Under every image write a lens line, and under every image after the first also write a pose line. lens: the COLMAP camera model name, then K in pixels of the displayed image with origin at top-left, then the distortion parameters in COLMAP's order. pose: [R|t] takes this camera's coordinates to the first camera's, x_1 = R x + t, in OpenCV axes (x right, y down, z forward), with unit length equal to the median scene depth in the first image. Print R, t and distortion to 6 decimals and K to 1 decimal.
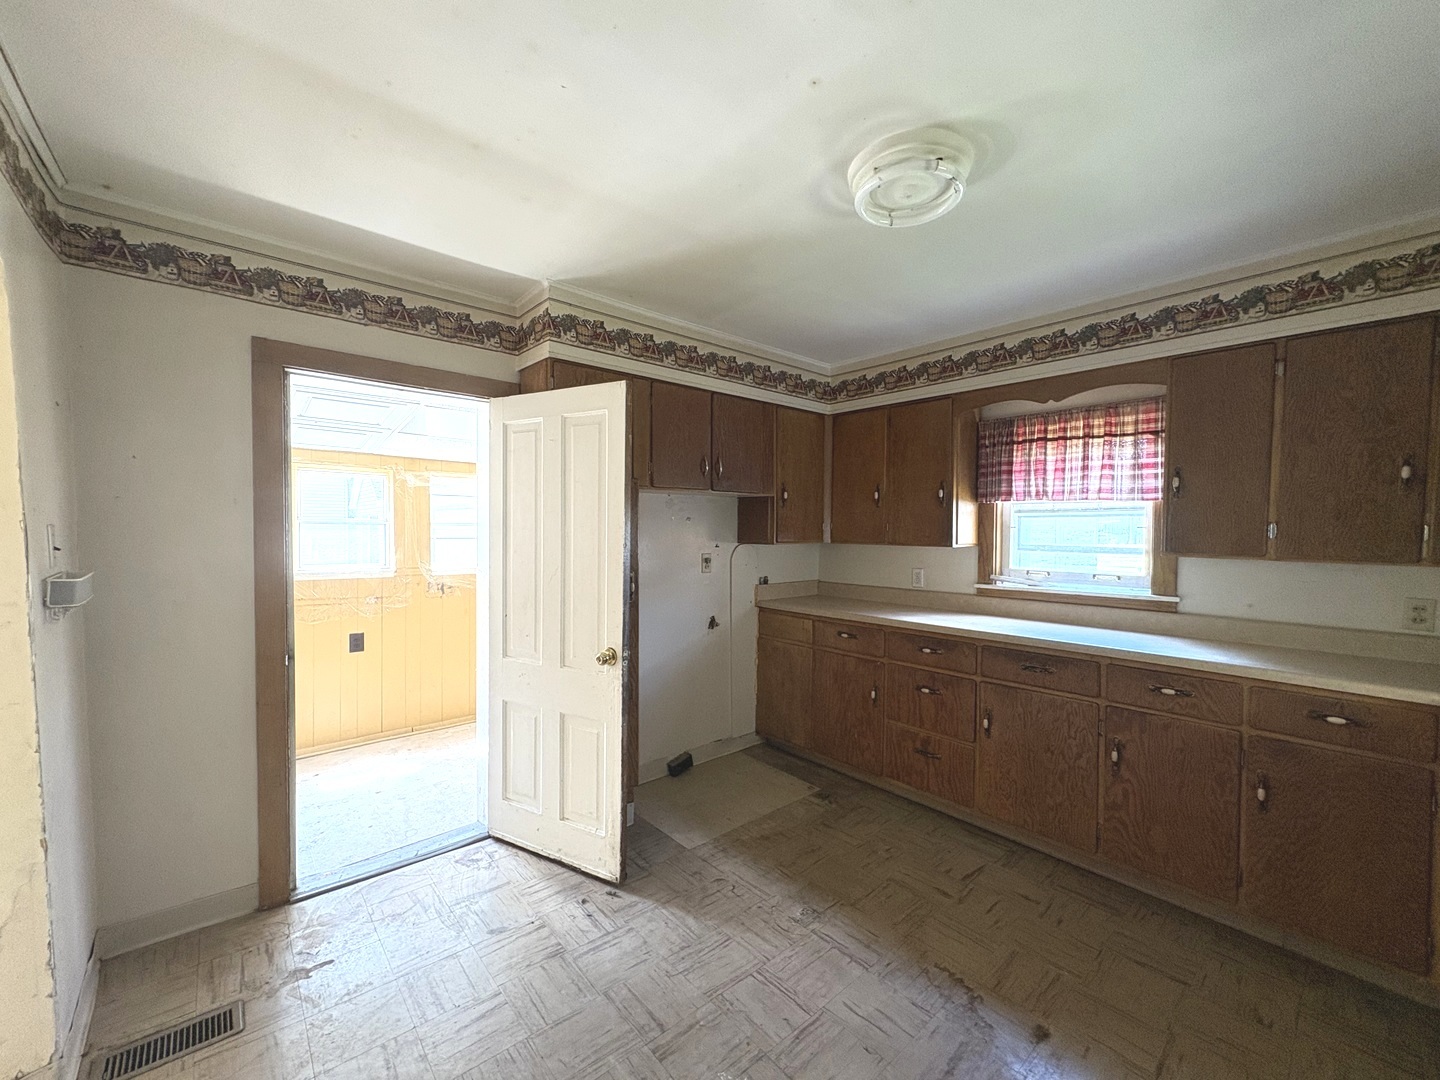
lens RADIAL K [[575.7, 0, 718.7], [0, 575.7, 542.7], [0, 0, 1]] dist [-0.000131, 0.000276]
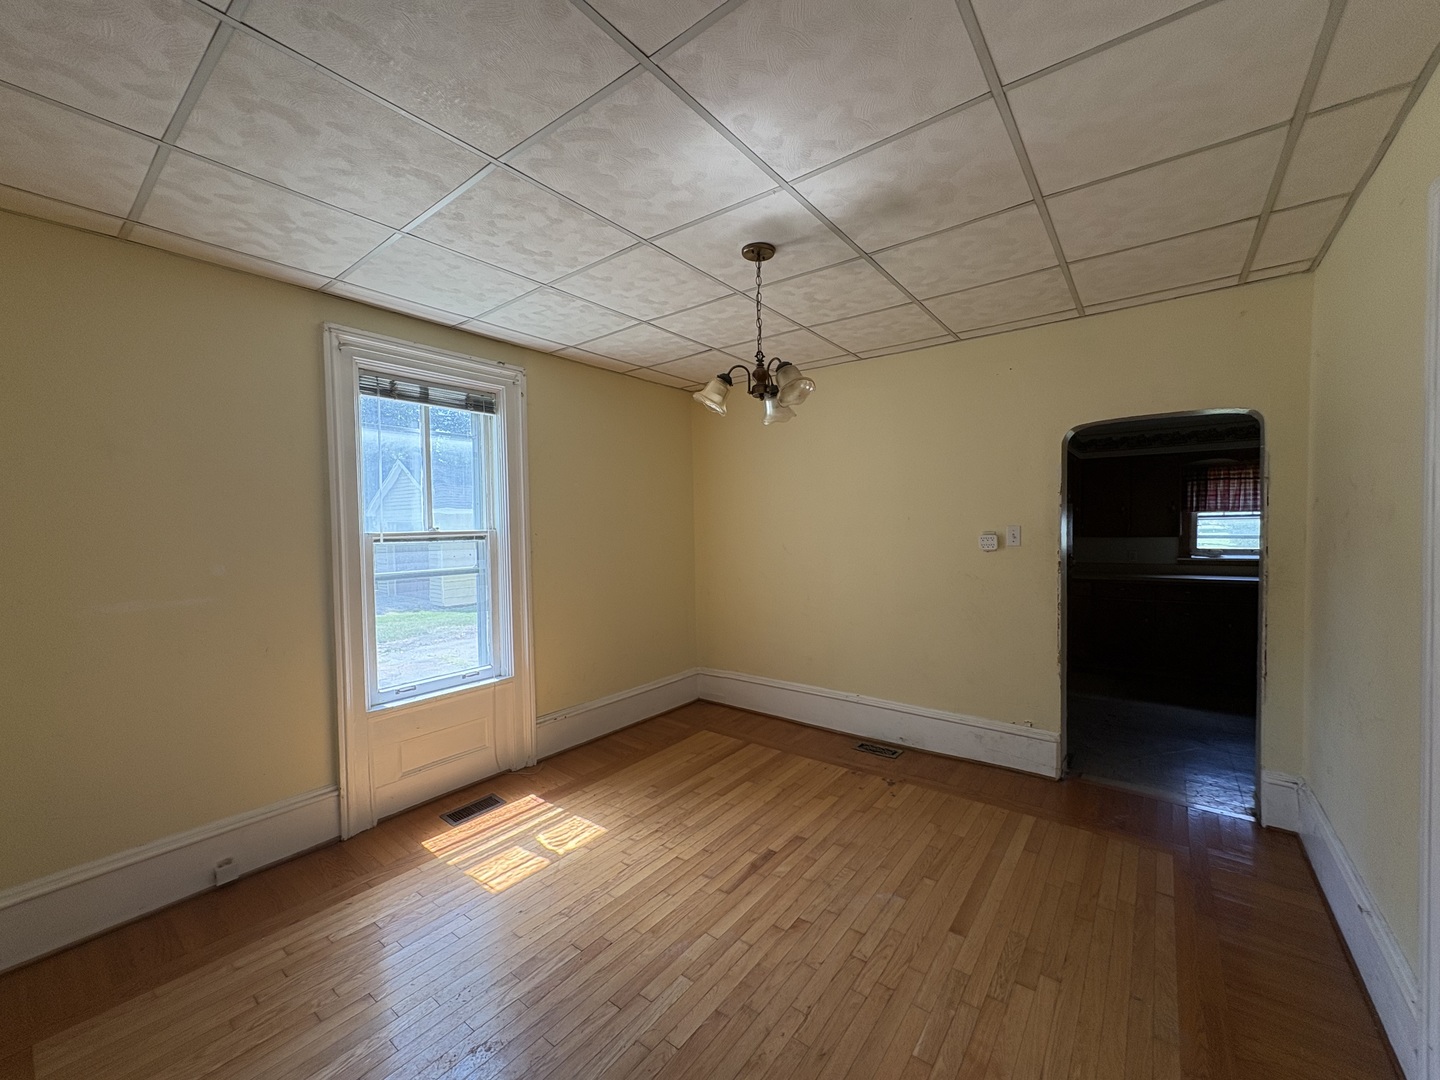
lens RADIAL K [[575.7, 0, 717.8], [0, 575.7, 542.6], [0, 0, 1]] dist [-0.000131, 0.000276]
pose [[0.980829, -0.030122, 0.192529, -1.472831], [0.028881, 0.999540, 0.009250, -0.037874], [-0.192719, -0.003513, 0.981248, -0.531179]]
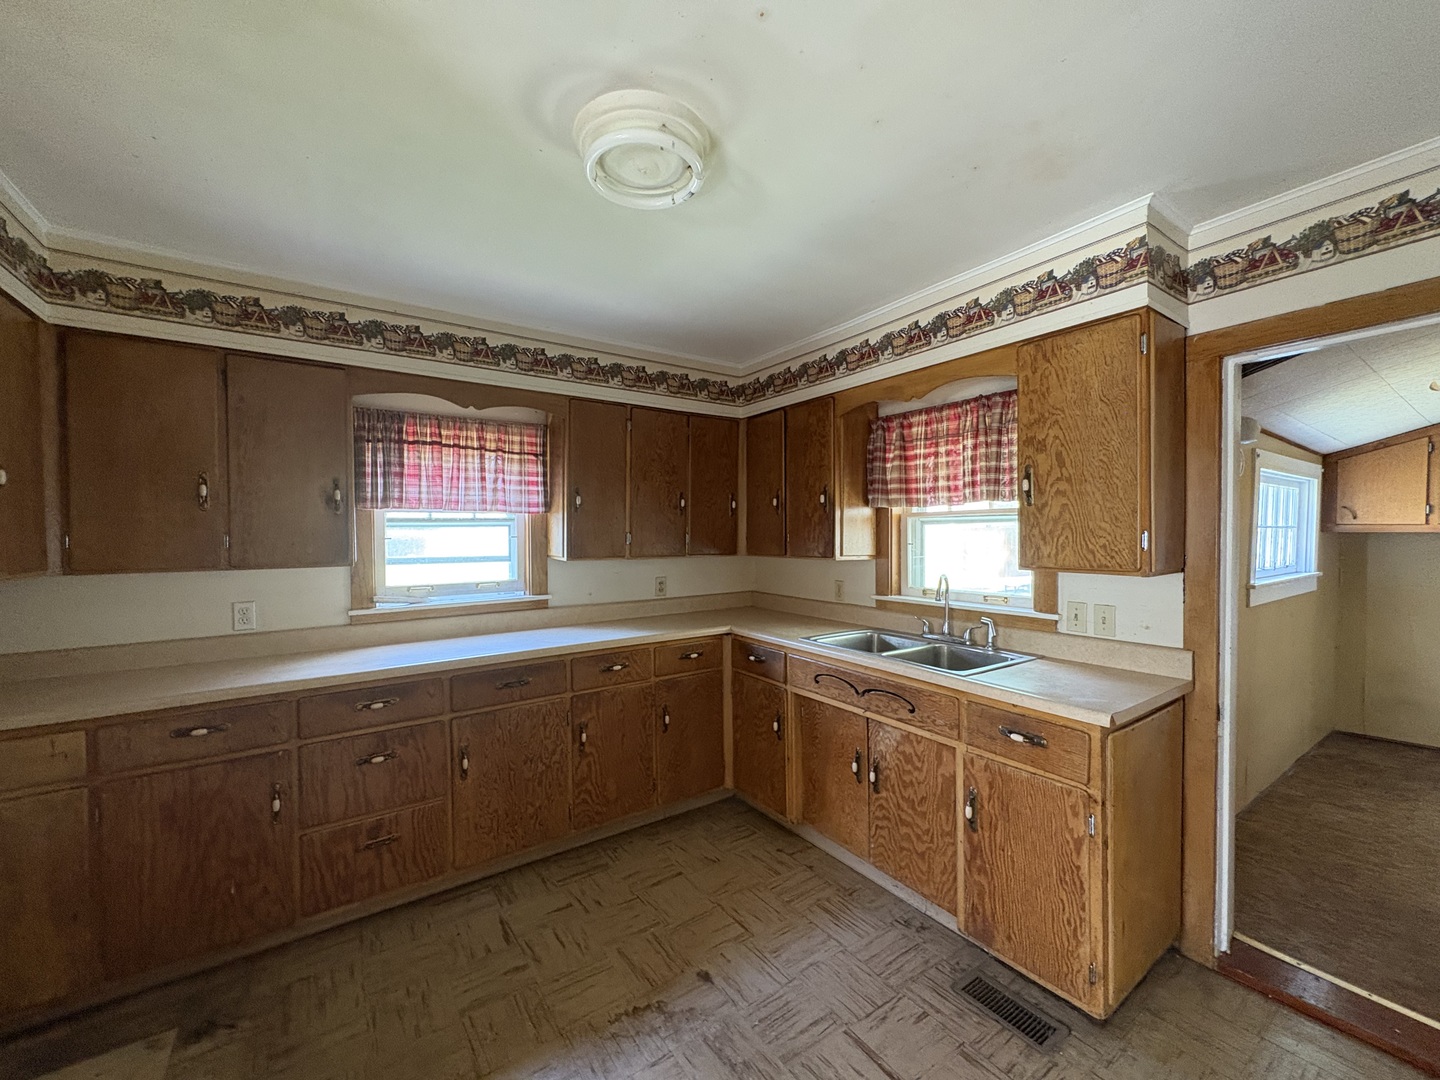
lens RADIAL K [[575.7, 0, 718.5], [0, 575.7, 542.4], [0, 0, 1]] dist [-0.000131, 0.000276]
pose [[0.112616, -0.030878, 0.993159, -0.324648], [0.030326, 0.999158, 0.027626, -0.033450], [-0.993176, 0.027008, 0.113457, 0.465624]]
